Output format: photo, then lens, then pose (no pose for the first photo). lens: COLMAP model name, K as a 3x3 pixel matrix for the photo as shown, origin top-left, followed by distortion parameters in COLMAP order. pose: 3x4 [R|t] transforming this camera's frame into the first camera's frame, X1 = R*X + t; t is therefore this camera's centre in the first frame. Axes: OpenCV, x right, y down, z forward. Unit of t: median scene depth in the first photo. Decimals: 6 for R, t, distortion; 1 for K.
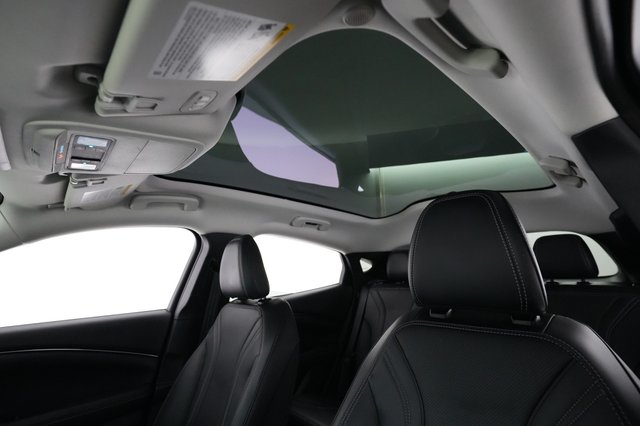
lens RADIAL K [[305.7, 0, 320.5], [0, 305.7, 210.6], [0, 0, 1]] dist [-0.004645, -0.000315]
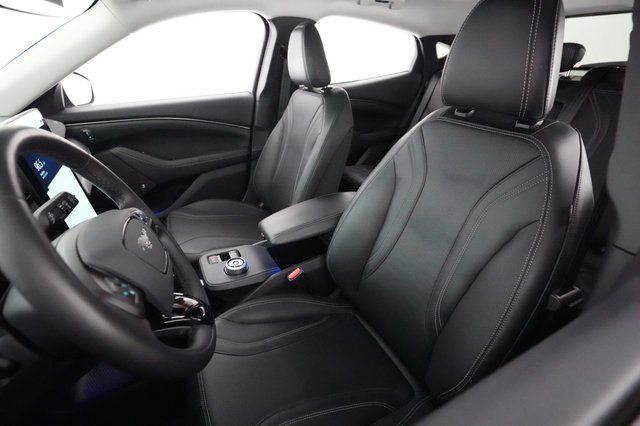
lens RADIAL K [[305.7, 0, 320.5], [0, 305.7, 210.6], [0, 0, 1]] dist [-0.004645, -0.000315]
pose [[0.971429, 0.128066, -0.199813, 0.081635], [0.027605, 0.775231, 0.631074, -0.078118], [0.235721, -0.618559, 0.749546, -0.150459]]
